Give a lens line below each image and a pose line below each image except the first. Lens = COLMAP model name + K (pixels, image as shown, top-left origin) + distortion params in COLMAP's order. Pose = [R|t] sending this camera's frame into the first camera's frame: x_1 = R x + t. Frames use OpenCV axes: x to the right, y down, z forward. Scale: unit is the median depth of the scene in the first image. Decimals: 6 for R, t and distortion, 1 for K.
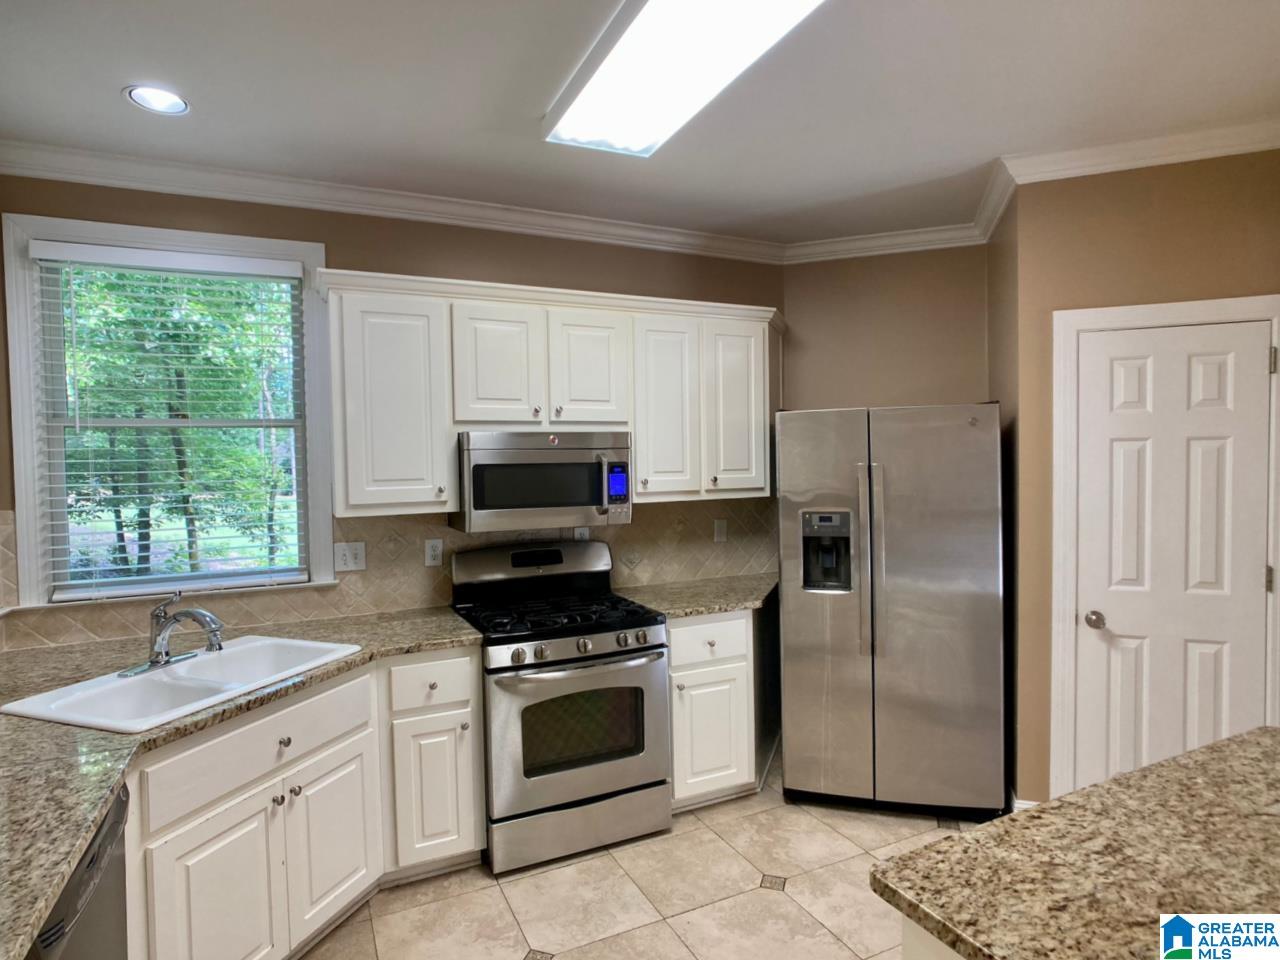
lens RADIAL K [[704.8, 0, 625.7], [0, 704.8, 471.4], [0, 0, 1]] dist [-0.006268, -0.001181]
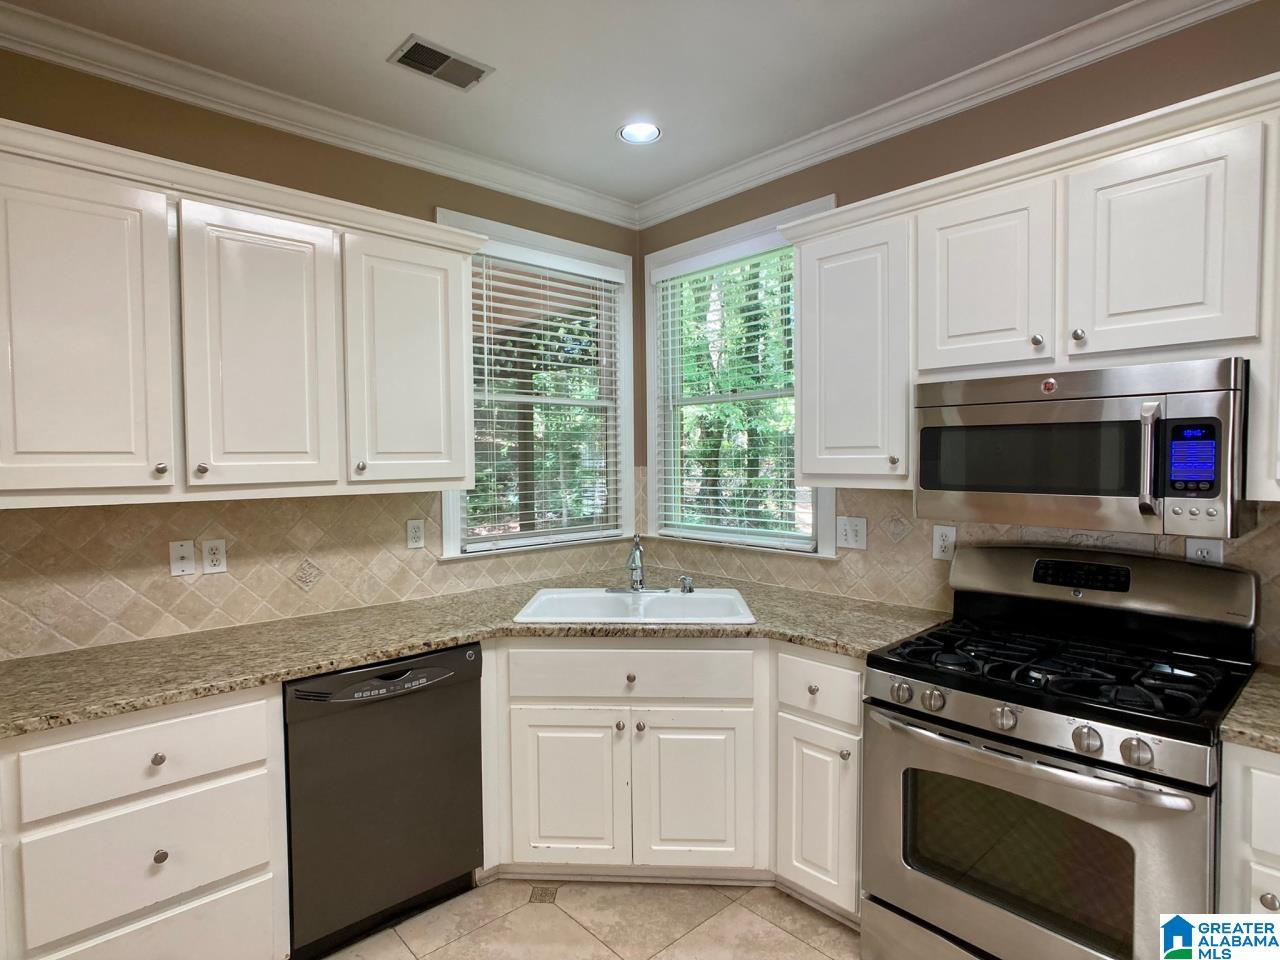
lens RADIAL K [[683.8, 0, 619.9], [0, 683.8, 481.3], [0, 0, 1]] dist [-0.011545, -0.000786]
pose [[0.306441, 0.052752, -0.950427, 0.360282], [-0.017357, 0.998607, 0.049830, 0.016784], [0.951731, 0.001227, 0.306930, 0.459645]]
